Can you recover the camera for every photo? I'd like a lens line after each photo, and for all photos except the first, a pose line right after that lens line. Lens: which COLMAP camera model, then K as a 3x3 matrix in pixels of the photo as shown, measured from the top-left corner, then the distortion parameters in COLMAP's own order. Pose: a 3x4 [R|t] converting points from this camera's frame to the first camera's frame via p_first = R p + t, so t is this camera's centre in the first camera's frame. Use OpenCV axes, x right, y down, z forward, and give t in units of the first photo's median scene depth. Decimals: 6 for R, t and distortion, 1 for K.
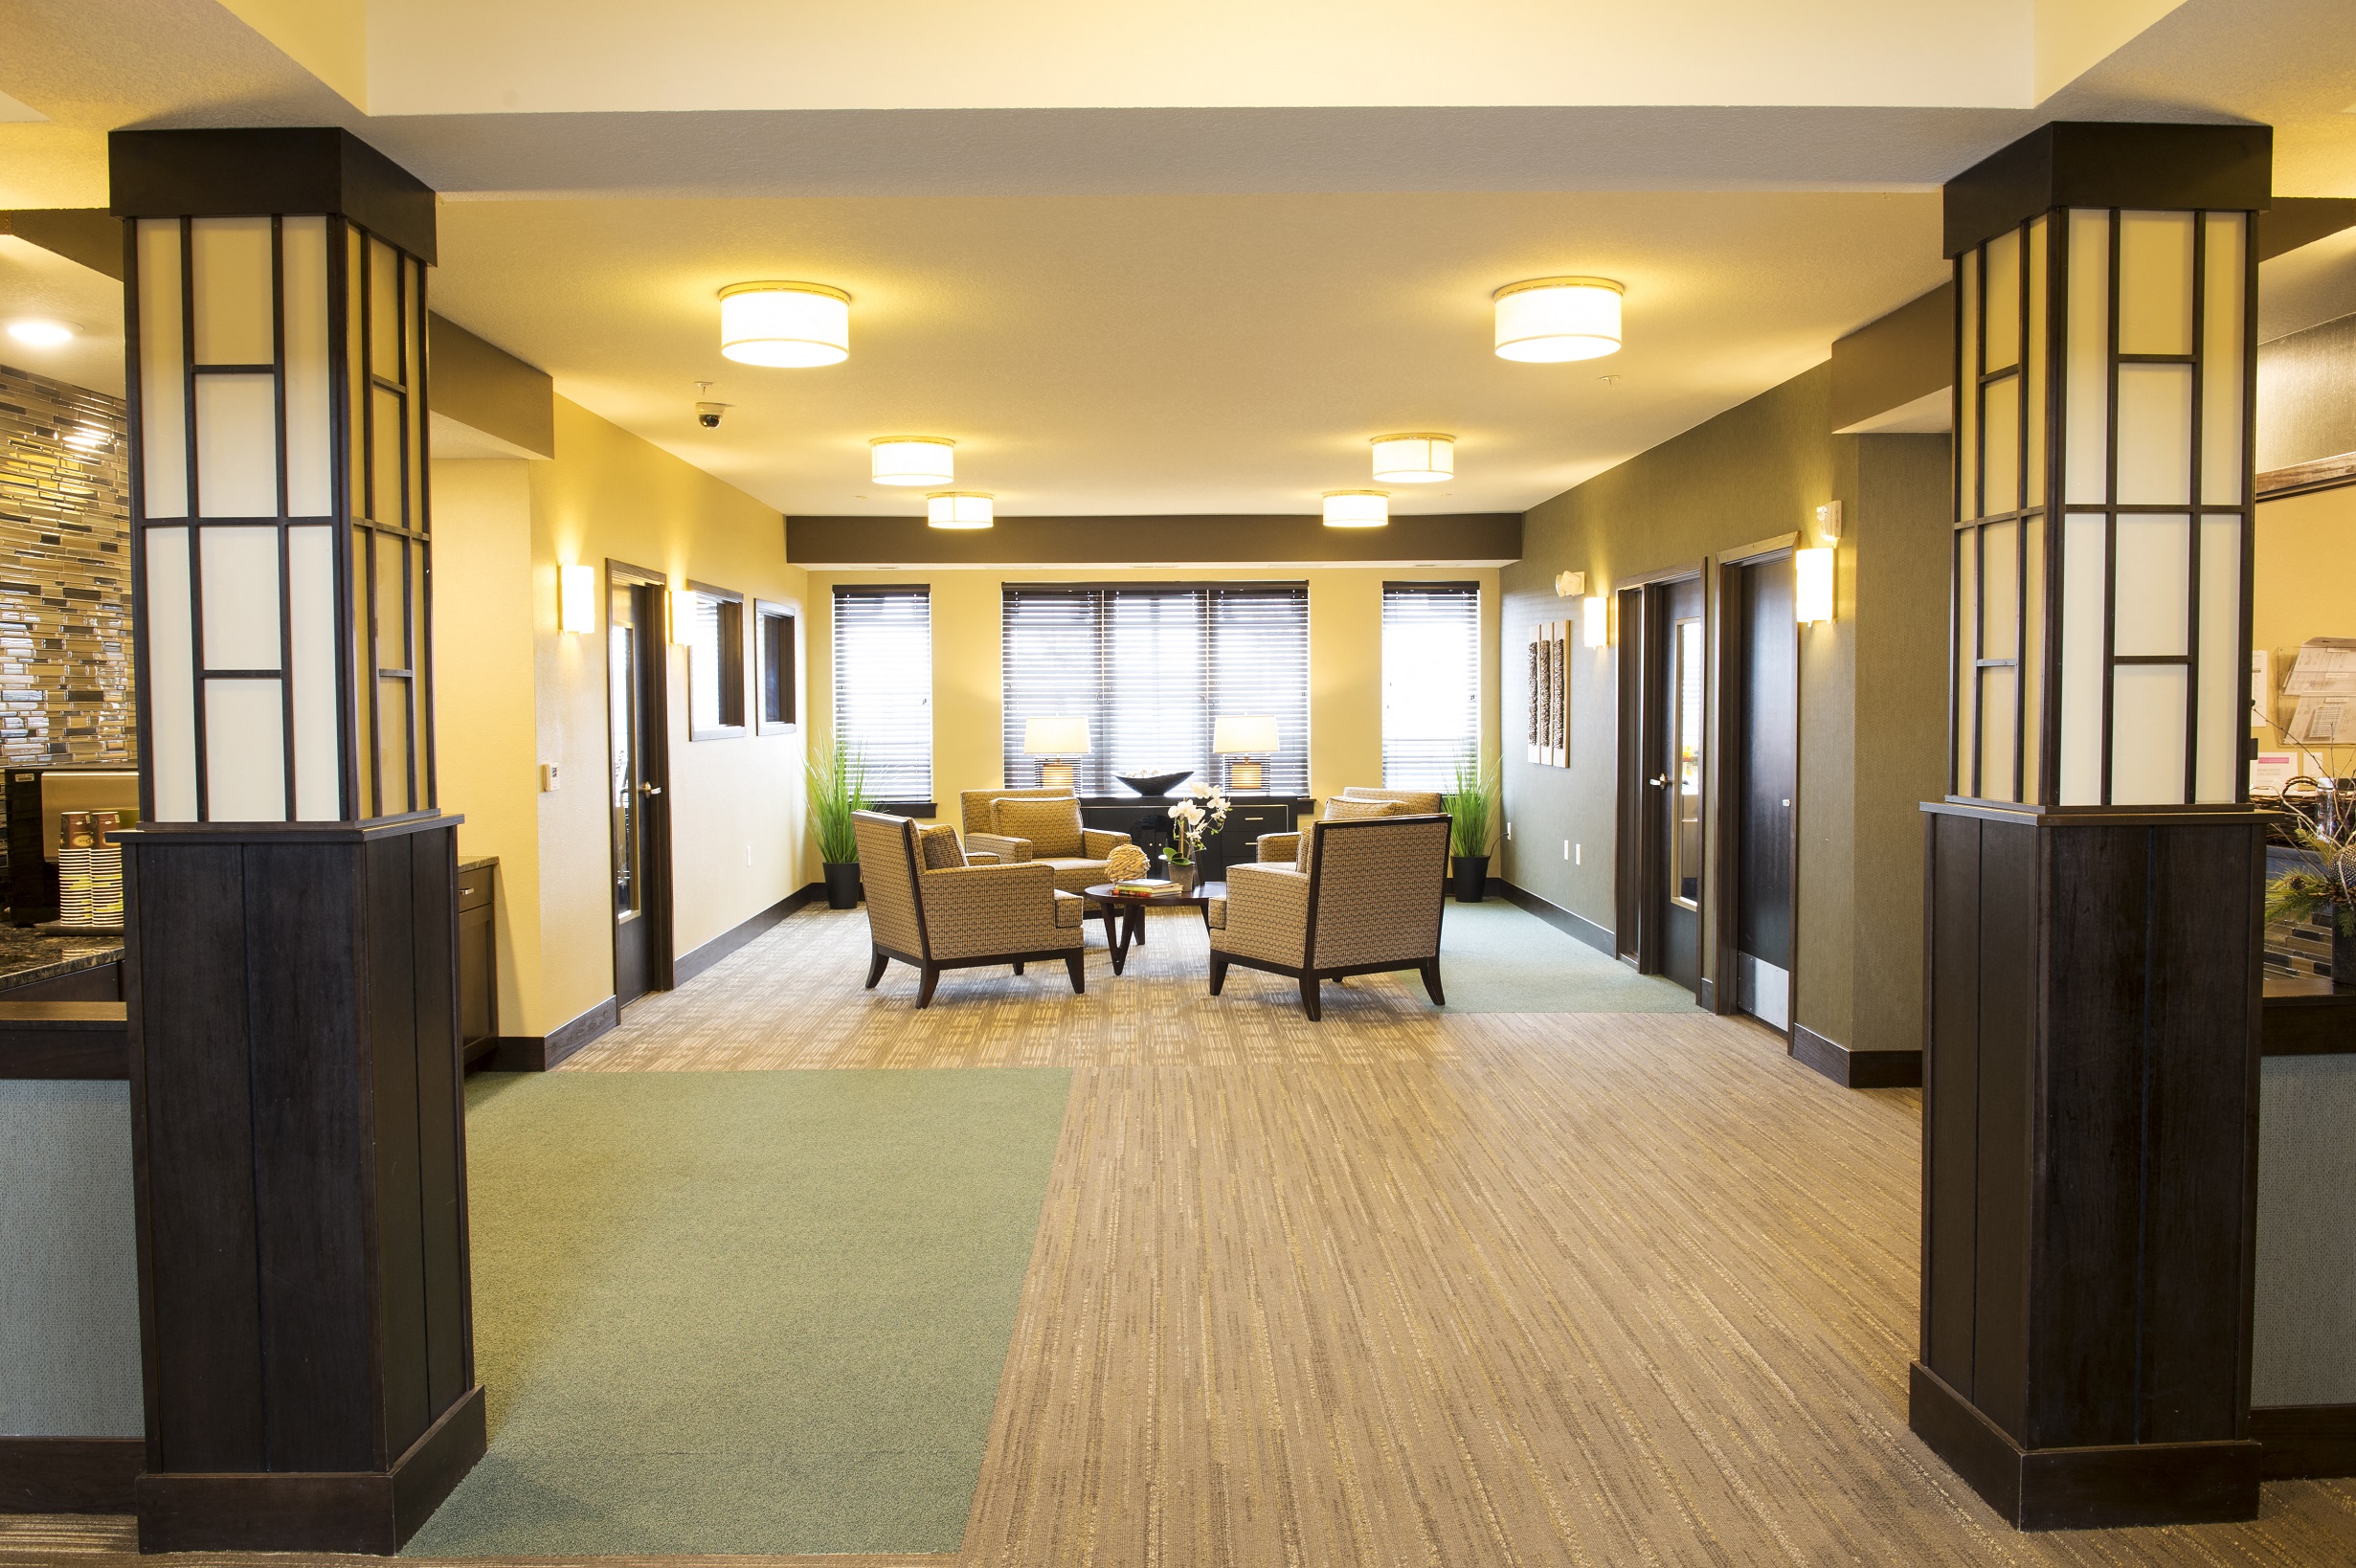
lens RADIAL K [[1788.6, 0, 1176.9], [0, 1788.6, 784.4], [0, 0, 1]] dist [0.001425, -0.001581]
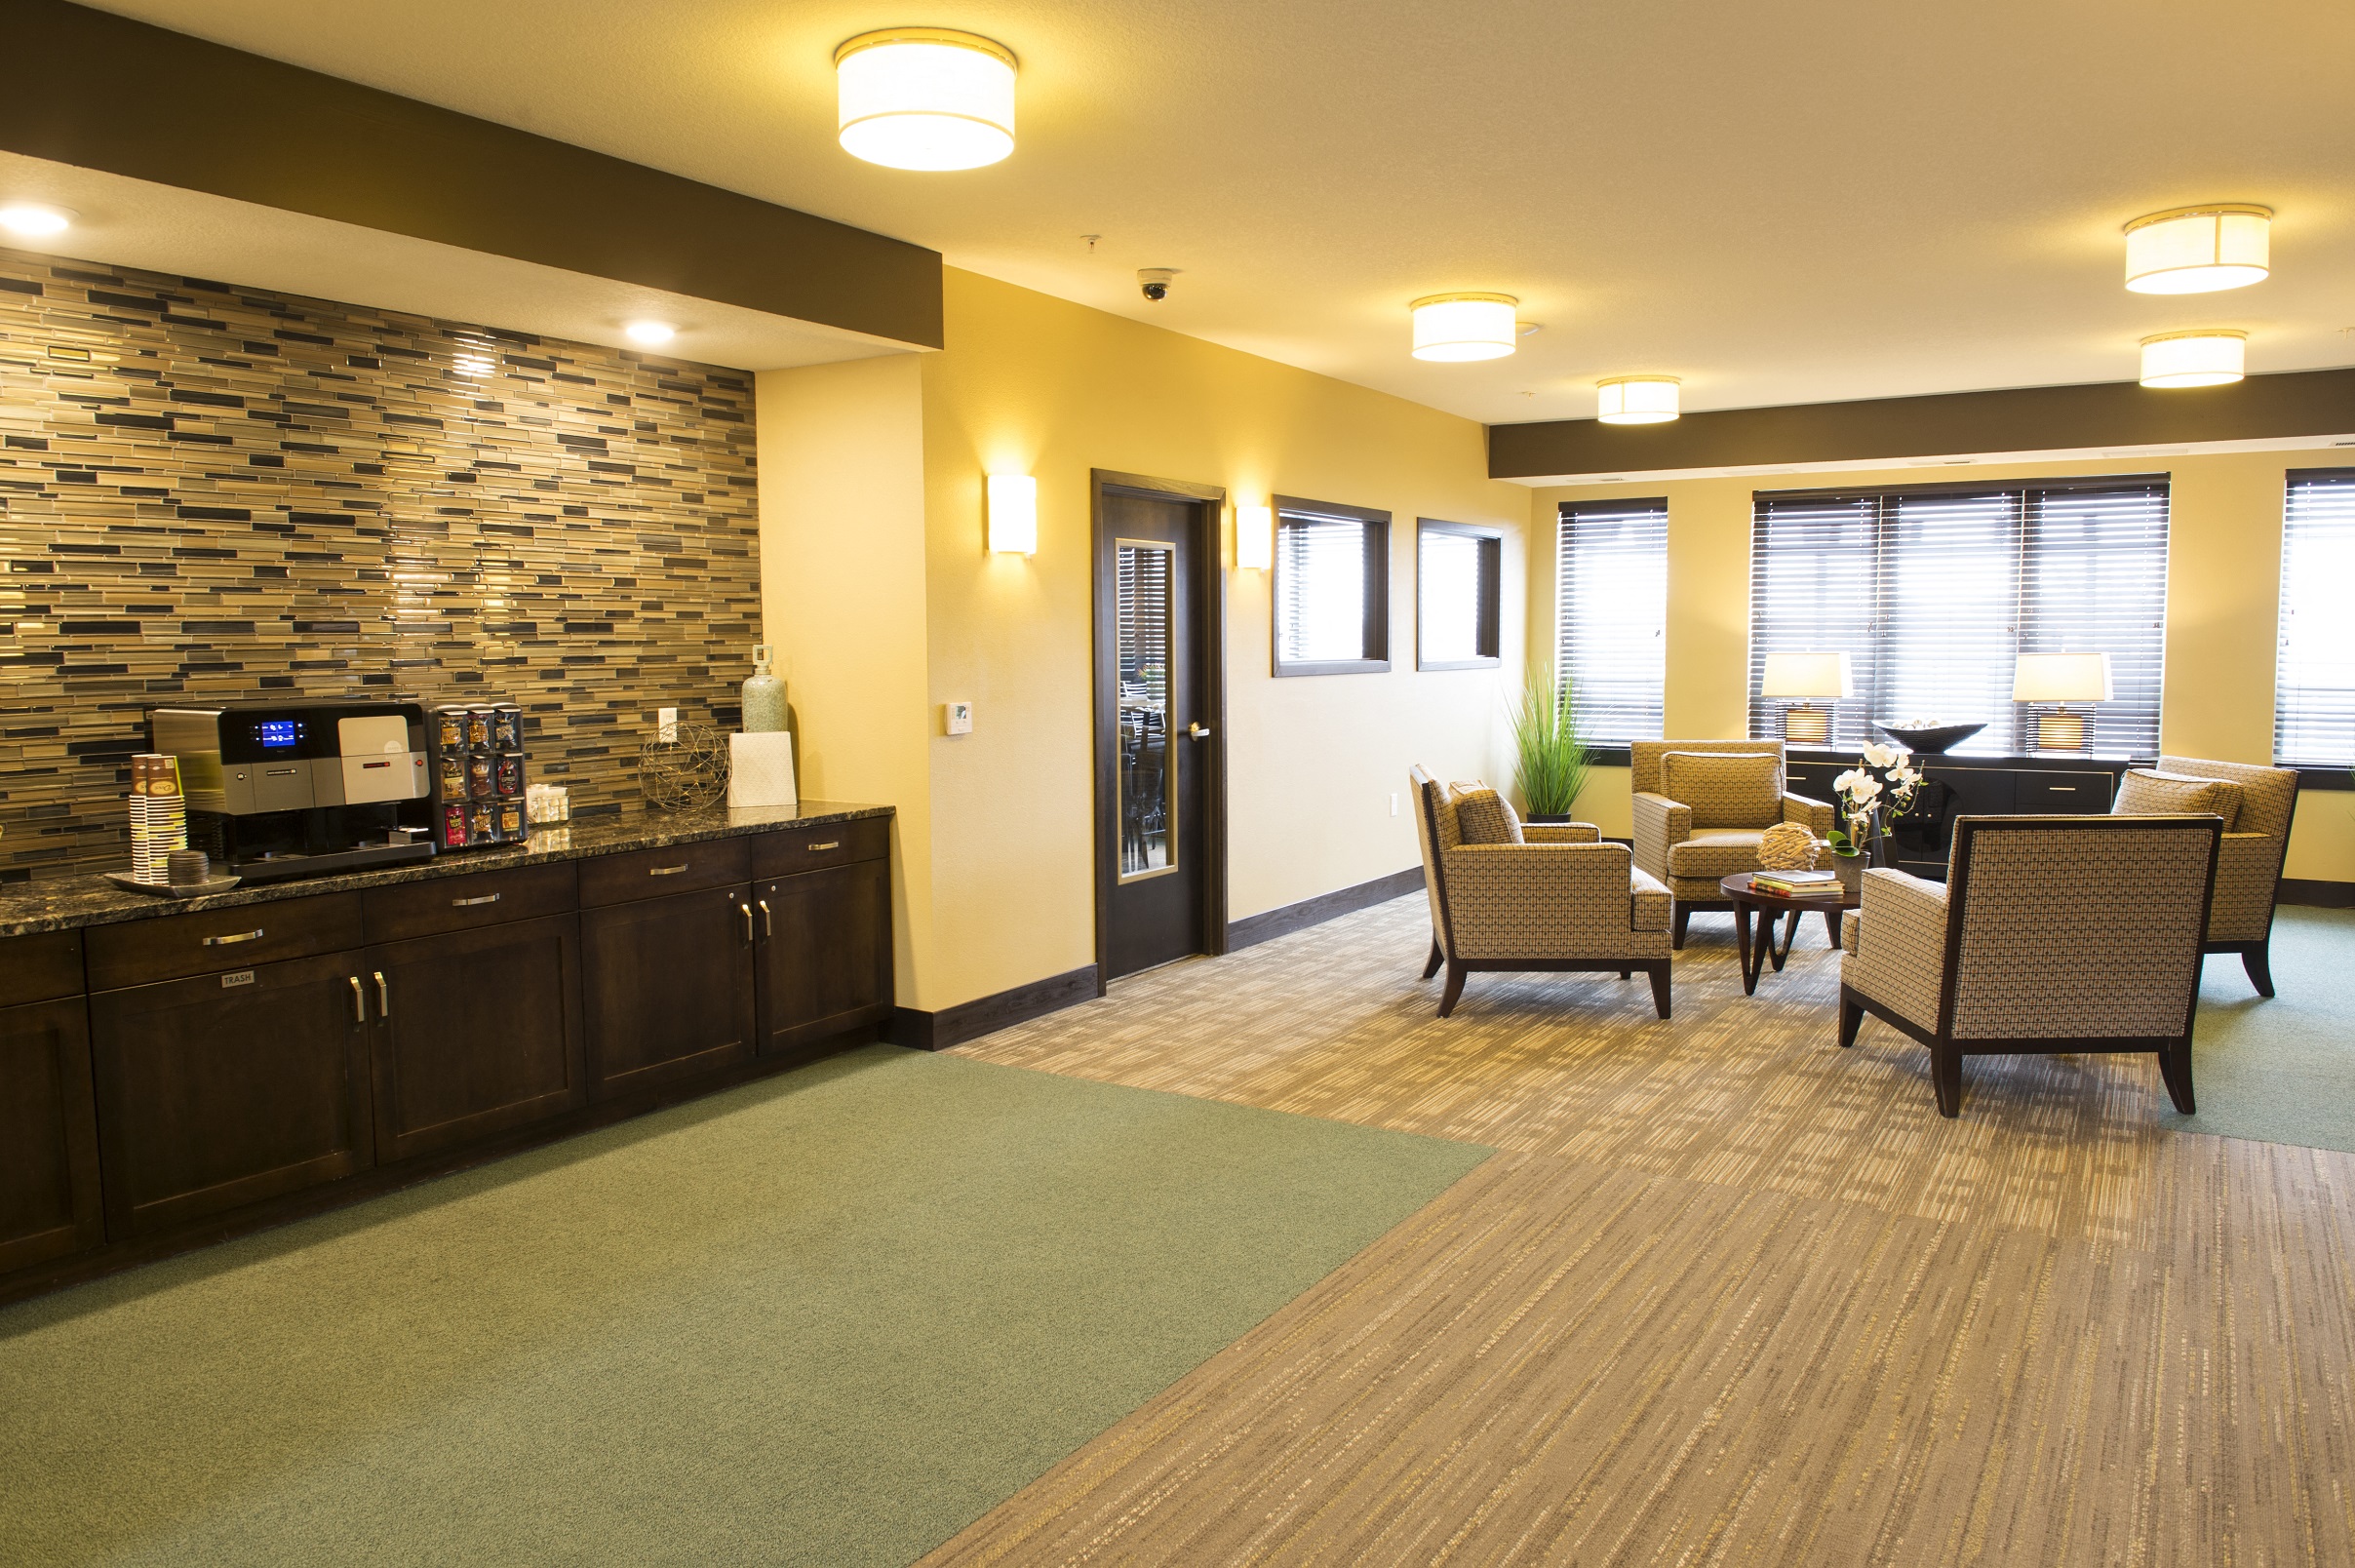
lens RADIAL K [[1632.9, 0, 1182.6], [0, 1632.9, 775.0], [0, 0, 1]] dist [-0.038698, -0.007967]
pose [[0.838777, 0.047111, -0.542434, 0.134632], [-0.025390, 0.998550, 0.047465, -0.012975], [0.543884, -0.026040, 0.838757, 0.296237]]
